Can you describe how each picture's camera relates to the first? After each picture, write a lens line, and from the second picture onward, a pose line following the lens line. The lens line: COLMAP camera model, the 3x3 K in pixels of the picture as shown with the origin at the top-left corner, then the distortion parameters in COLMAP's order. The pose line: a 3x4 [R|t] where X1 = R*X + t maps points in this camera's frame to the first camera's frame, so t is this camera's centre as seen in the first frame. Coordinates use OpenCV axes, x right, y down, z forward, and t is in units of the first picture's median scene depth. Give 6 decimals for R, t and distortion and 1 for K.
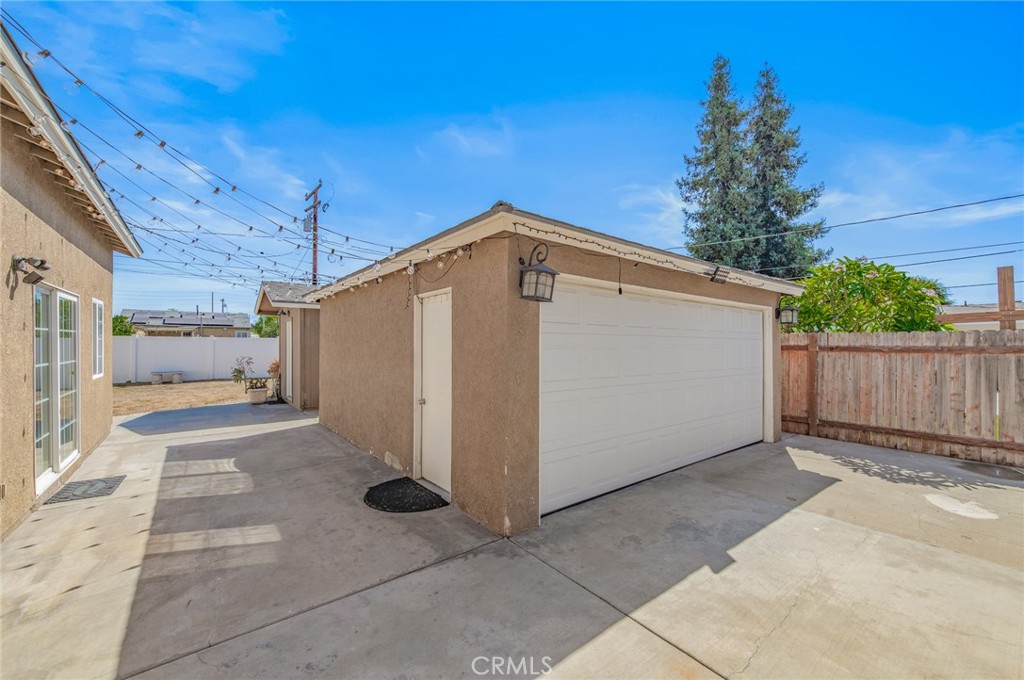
lens RADIAL K [[402.6, 0, 515.8], [0, 402.6, 345.3], [0, 0, 1]] dist [0.012080, -0.000620]
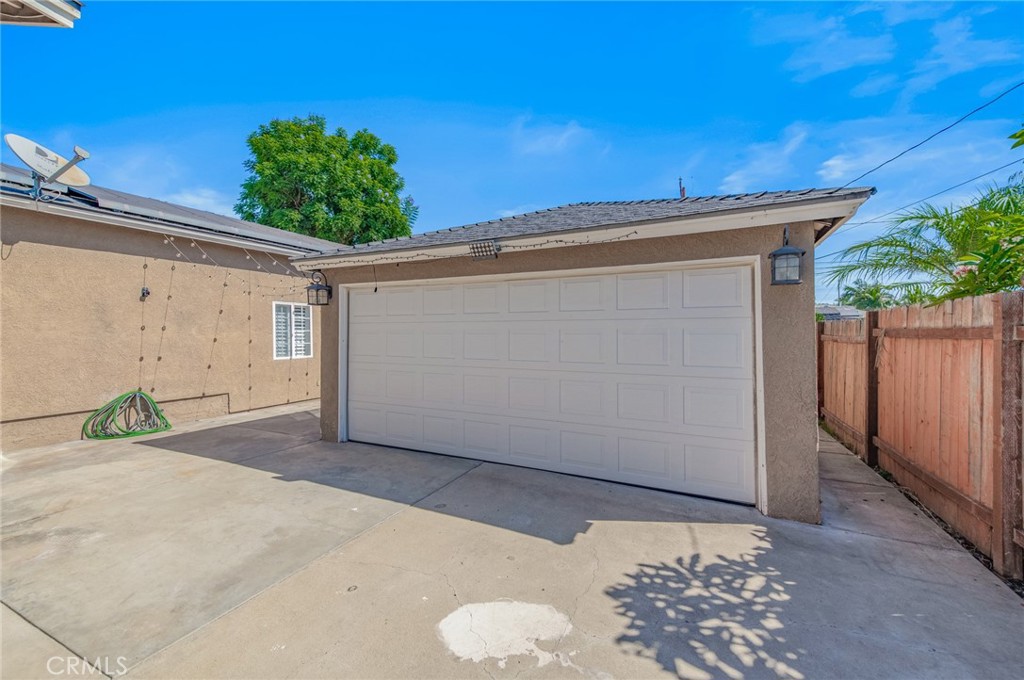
lens RADIAL K [[402.6, 0, 513.5], [0, 402.6, 334.9], [0, 0, 1]] dist [0.012080, -0.000620]
pose [[0.442384, 0.000310, -0.896826, 1.707368], [0.000528, 1.000000, 0.000606, 0.014116], [0.896825, -0.000742, 0.442384, 0.851804]]
